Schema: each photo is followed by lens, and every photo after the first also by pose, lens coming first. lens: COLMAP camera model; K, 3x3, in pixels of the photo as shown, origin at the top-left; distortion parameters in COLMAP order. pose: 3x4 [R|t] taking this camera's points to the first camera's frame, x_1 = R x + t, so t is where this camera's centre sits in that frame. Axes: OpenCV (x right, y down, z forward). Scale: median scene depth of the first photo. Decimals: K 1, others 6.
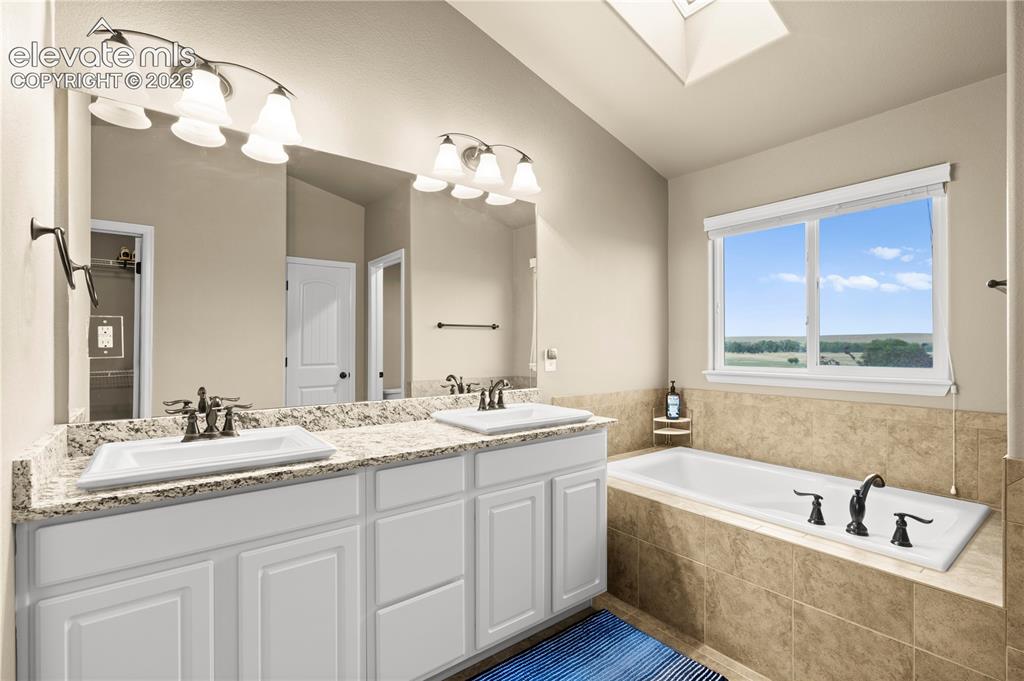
lens RADIAL K [[467.0, 0, 509.9], [0, 467.0, 347.6], [0, 0, 1]] dist [-0.001244, -0.000537]
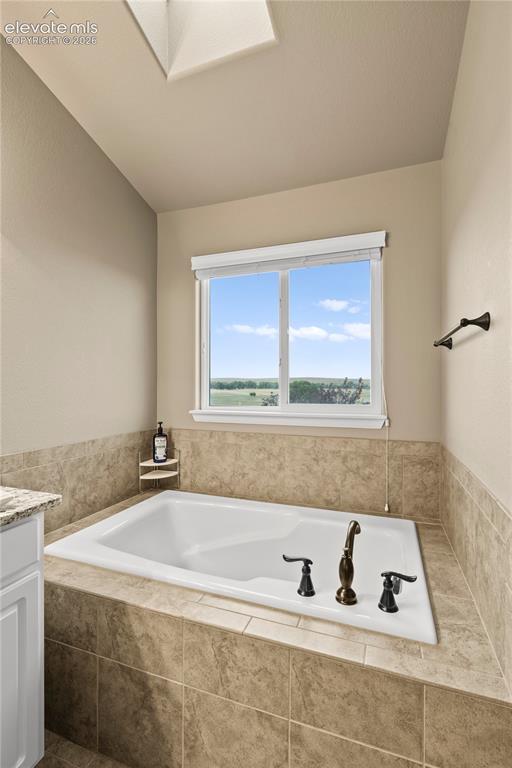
lens RADIAL K [[353.4, 0, 258.5], [0, 353.4, 385.1], [0, 0, 1]] dist [-0.000097, 0.000187]
pose [[0.846101, 0.002672, 0.533015, 0.195047], [-0.001951, 0.999996, -0.001916, -0.003894], [-0.533018, 0.000581, 0.846104, 0.411558]]
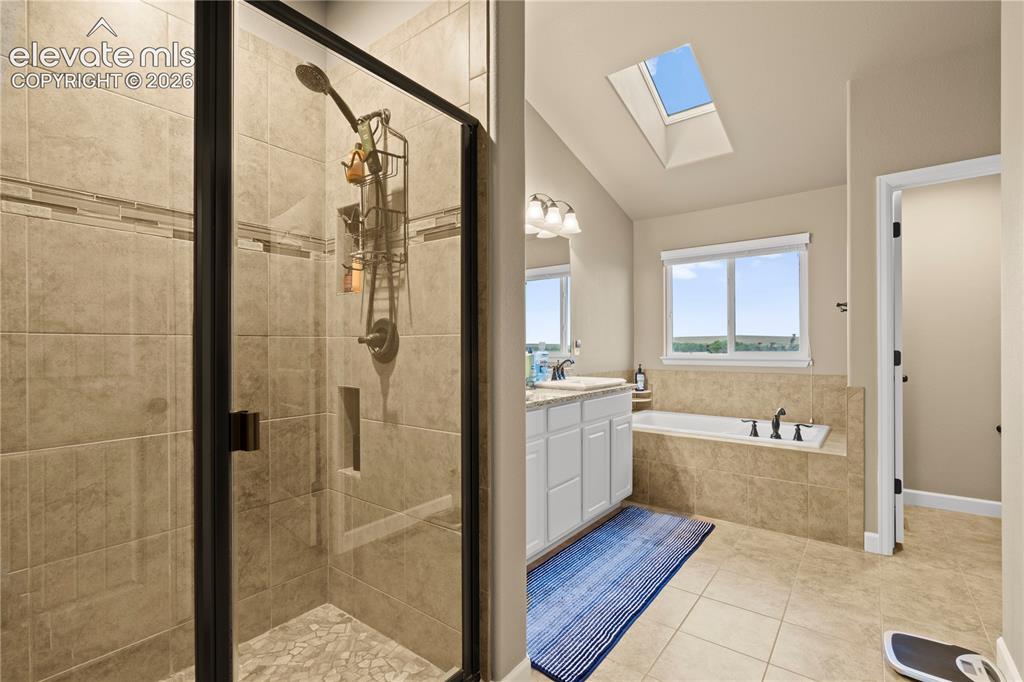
lens RADIAL K [[471.2, 0, 507.2], [0, 471.2, 347.6], [0, 0, 1]] dist [-0.000097, 0.000187]
pose [[0.968800, -0.001530, 0.247839, -0.579542], [0.001937, 0.999997, -0.001396, 0.032653], [-0.247836, 0.001833, 0.968800, -0.419714]]
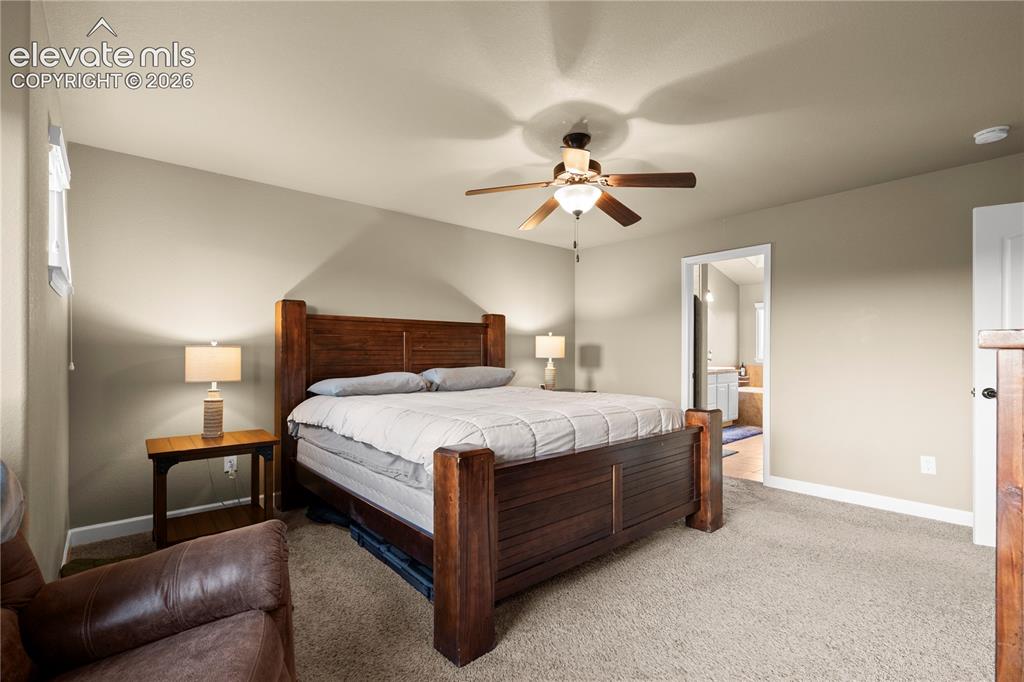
lens RADIAL K [[467.0, 0, 509.9], [0, 467.0, 348.1], [0, 0, 1]] dist [-0.001244, -0.000537]
pose [[0.998456, 0.009272, 0.054771, -1.674938], [-0.008624, 0.999890, -0.012063, 0.047633], [-0.054877, 0.011572, 0.998426, -2.377418]]
